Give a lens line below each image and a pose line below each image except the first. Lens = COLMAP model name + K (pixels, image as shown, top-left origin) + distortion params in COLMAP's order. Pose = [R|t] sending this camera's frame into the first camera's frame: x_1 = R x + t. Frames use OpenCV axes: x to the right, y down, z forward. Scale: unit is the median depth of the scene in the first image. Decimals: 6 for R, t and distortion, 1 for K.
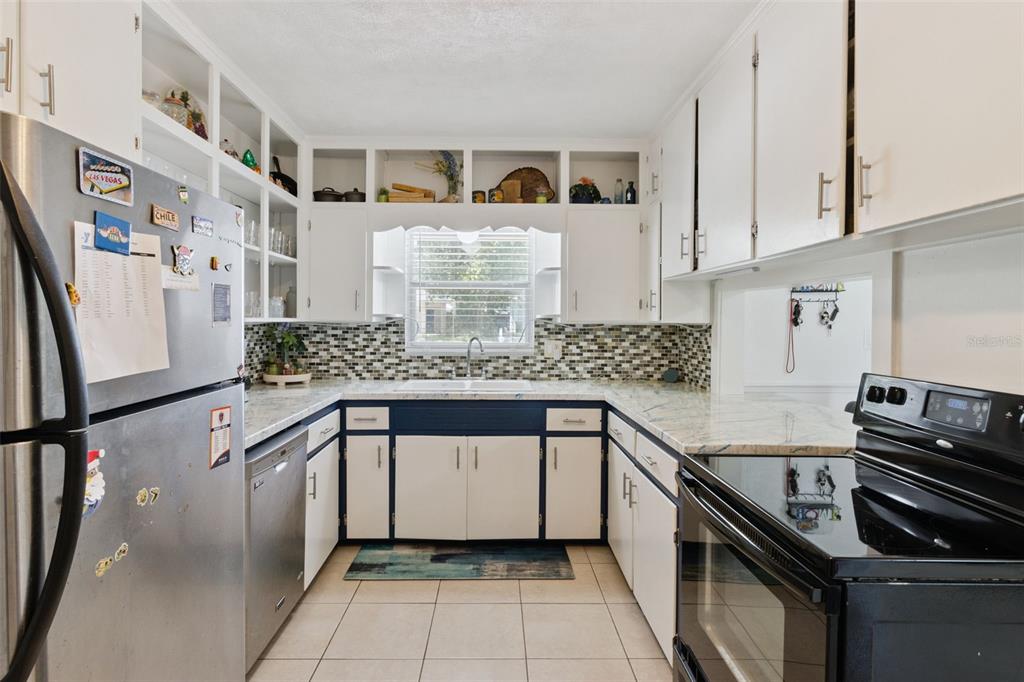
lens RADIAL K [[519.0, 0, 504.7], [0, 519.0, 329.1], [0, 0, 1]] dist [-0.000884, -0.000638]
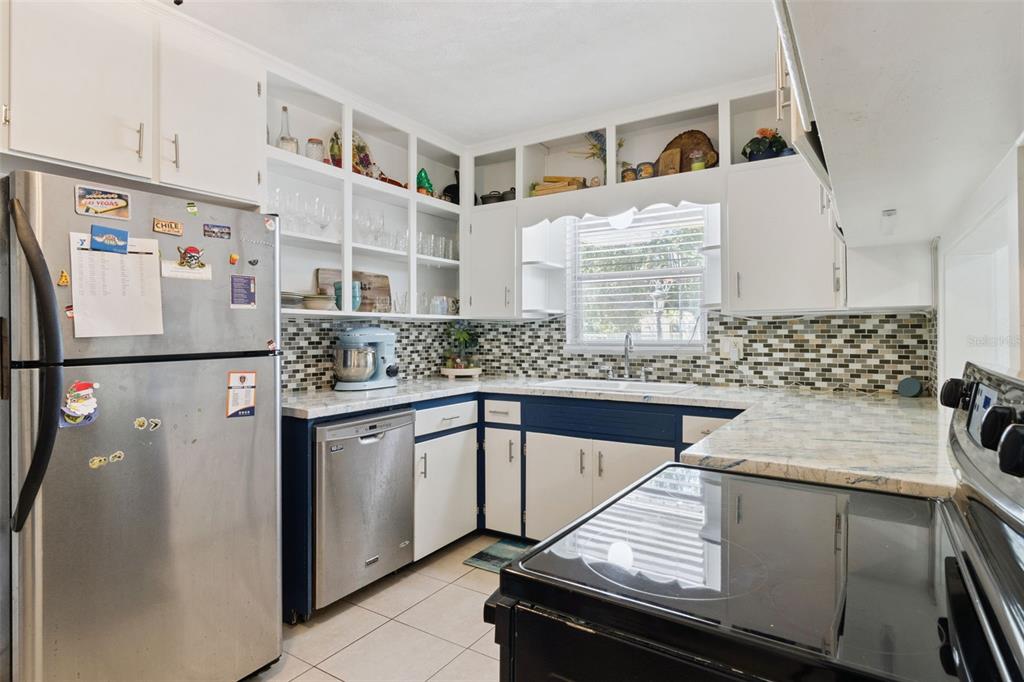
lens RADIAL K [[554.4, 0, 500.7], [0, 554.4, 329.2], [0, 0, 1]] dist [0.000352, -0.000488]
pose [[0.825063, -0.012989, -0.564891, 0.286683], [0.000124, 0.999740, -0.022807, 0.029599], [0.565040, 0.018747, 0.824850, 0.087628]]
